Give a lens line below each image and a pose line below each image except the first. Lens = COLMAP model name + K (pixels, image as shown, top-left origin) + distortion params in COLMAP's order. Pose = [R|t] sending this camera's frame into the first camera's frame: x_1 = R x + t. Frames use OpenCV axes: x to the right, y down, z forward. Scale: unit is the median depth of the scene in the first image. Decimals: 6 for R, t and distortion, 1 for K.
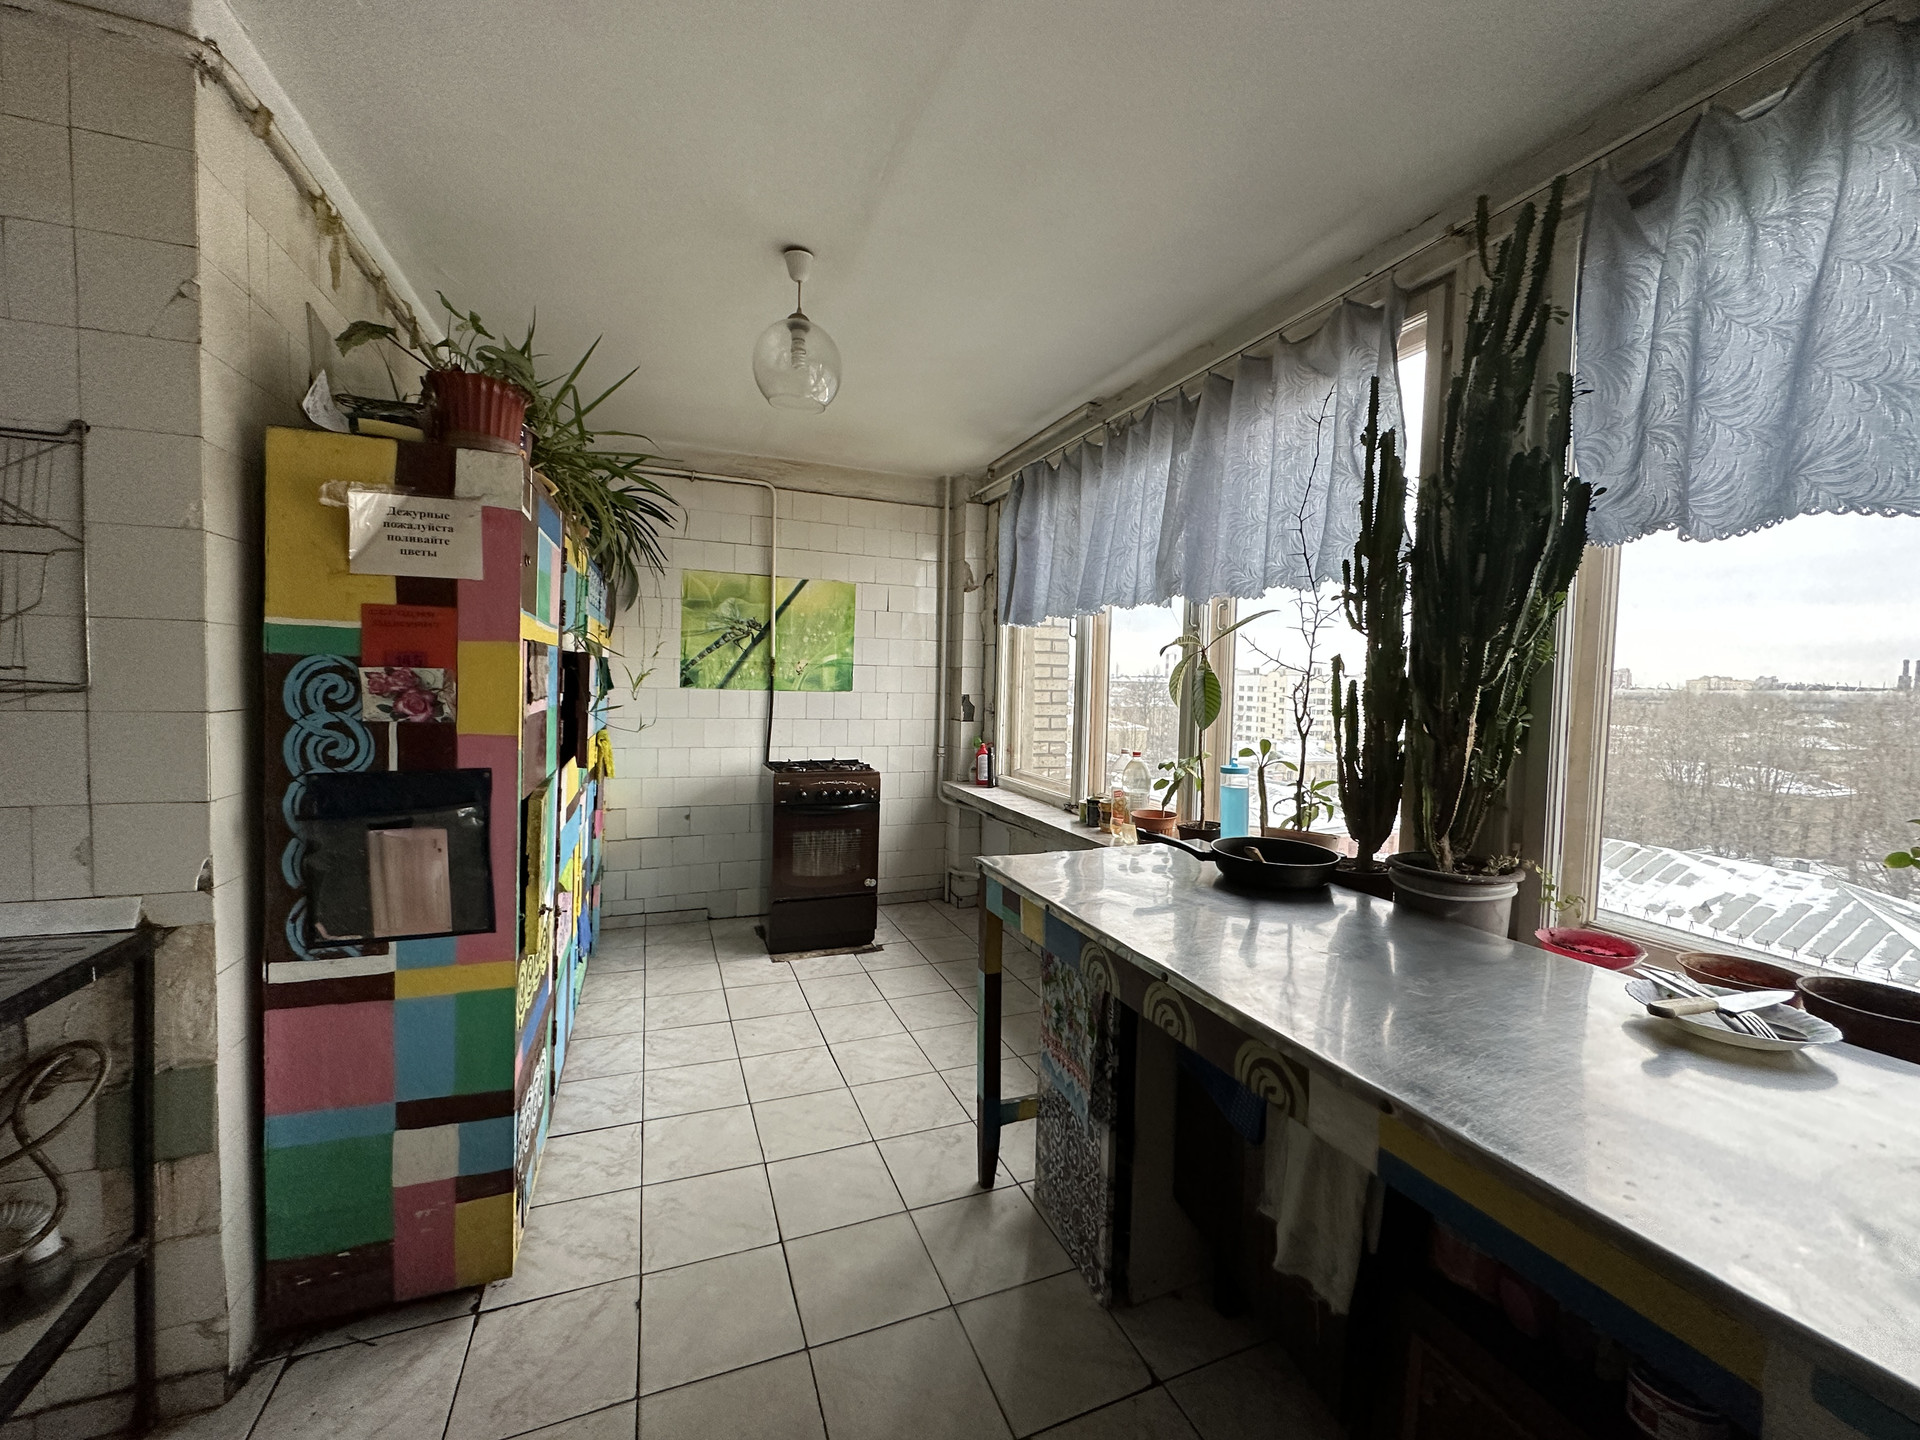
lens RADIAL K [[764.9, 0, 960.2], [0, 764.9, 714.3], [0, 0, 1]] dist [-0.001707, -0.000022]
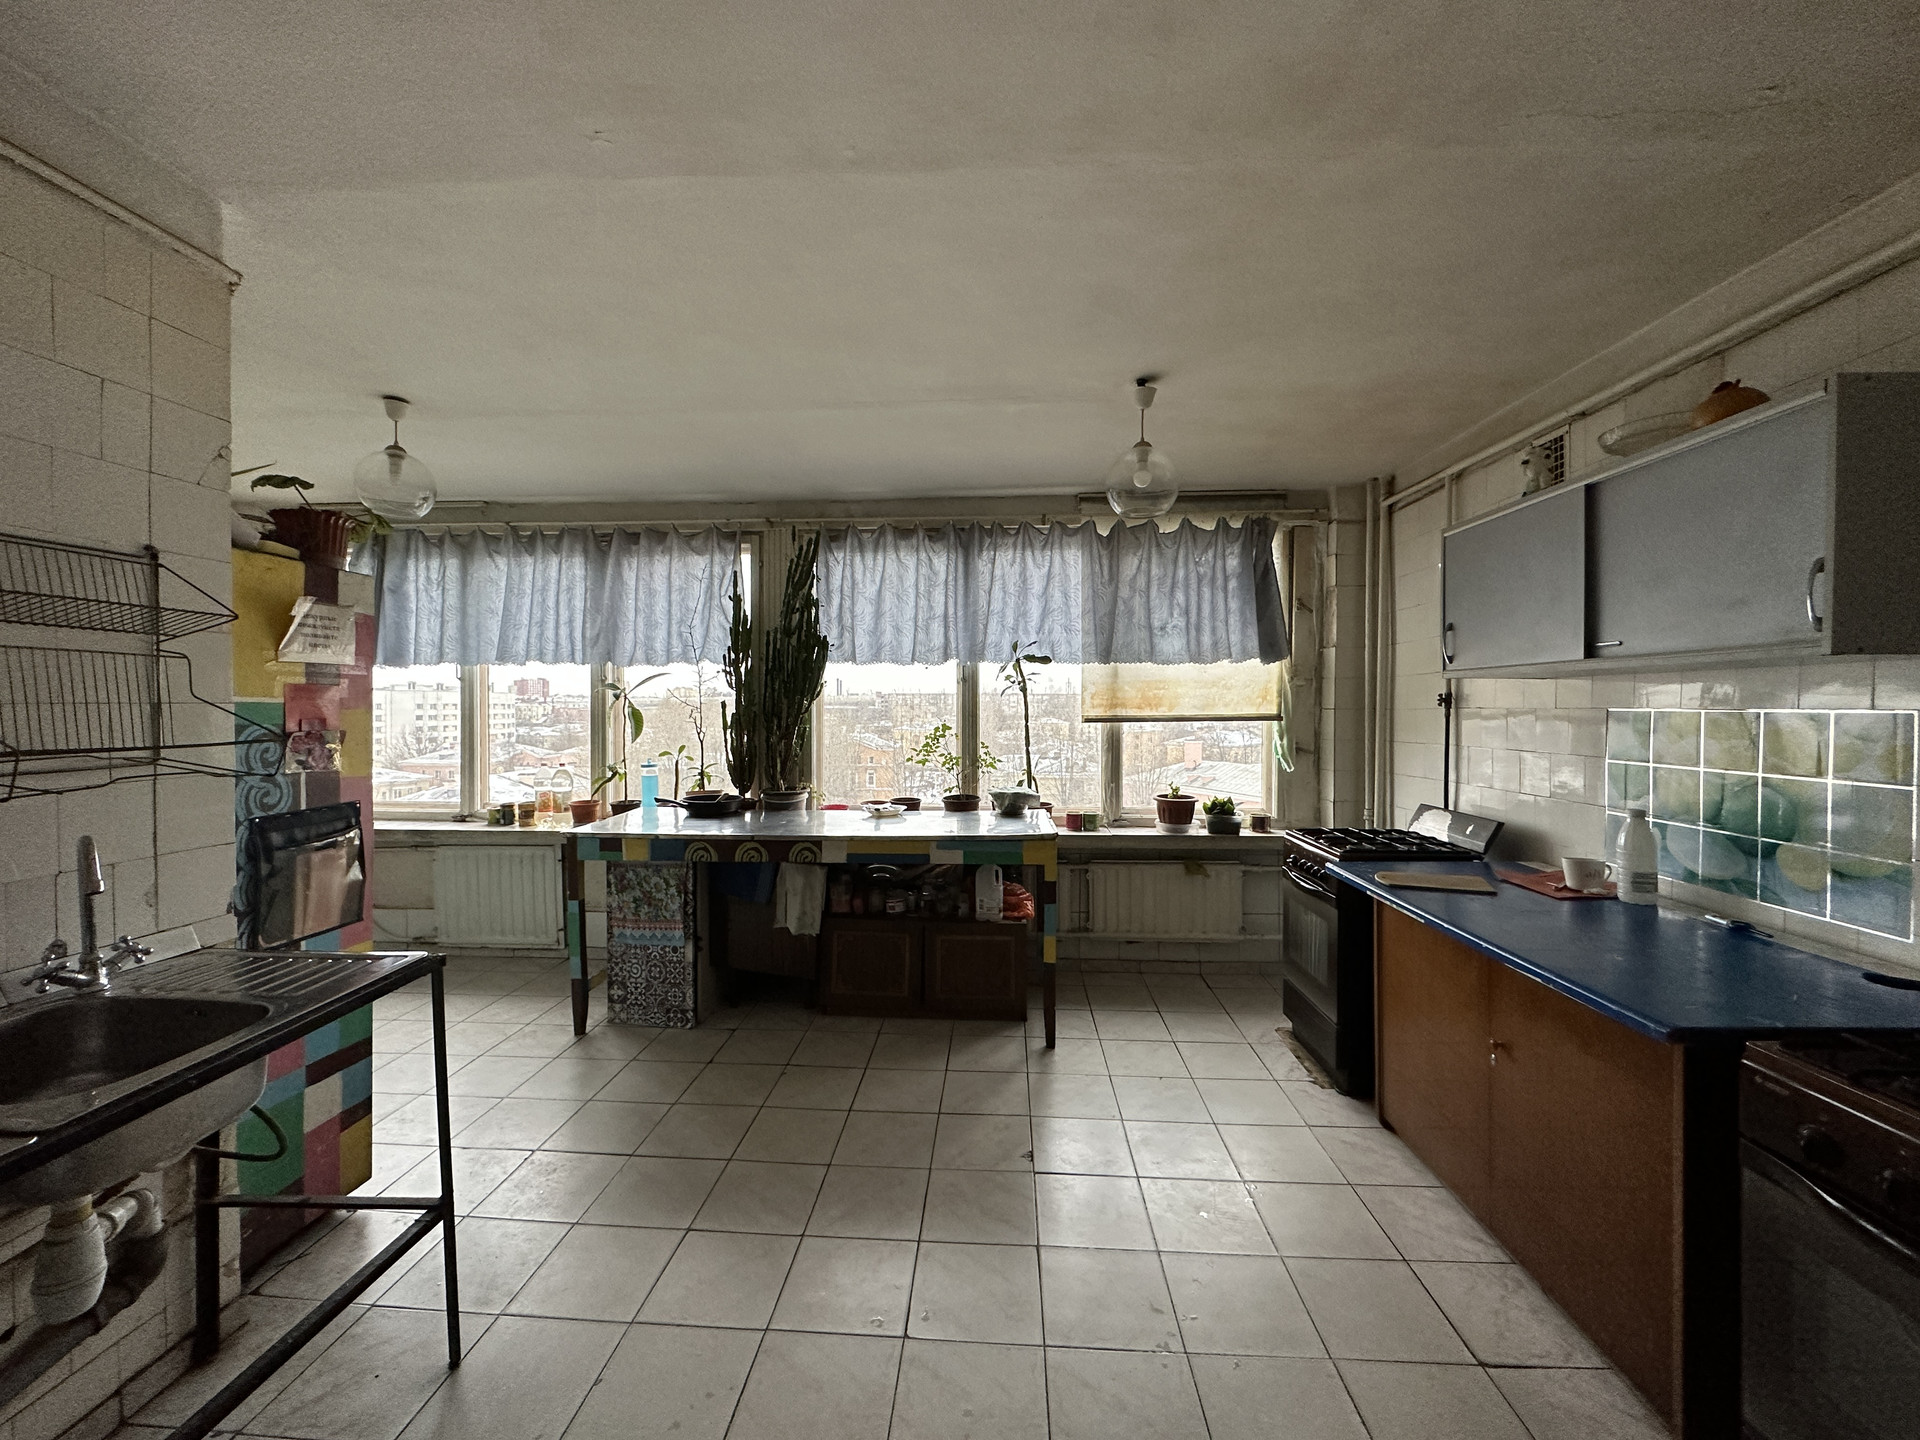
lens RADIAL K [[764.9, 0, 959.5], [0, 764.9, 715.5], [0, 0, 1]] dist [-0.001707, -0.000022]
pose [[0.429876, -0.037556, 0.902107, -1.348330], [0.051157, 0.998543, 0.017193, -0.049657], [-0.901438, 0.038758, 0.431171, -0.559822]]
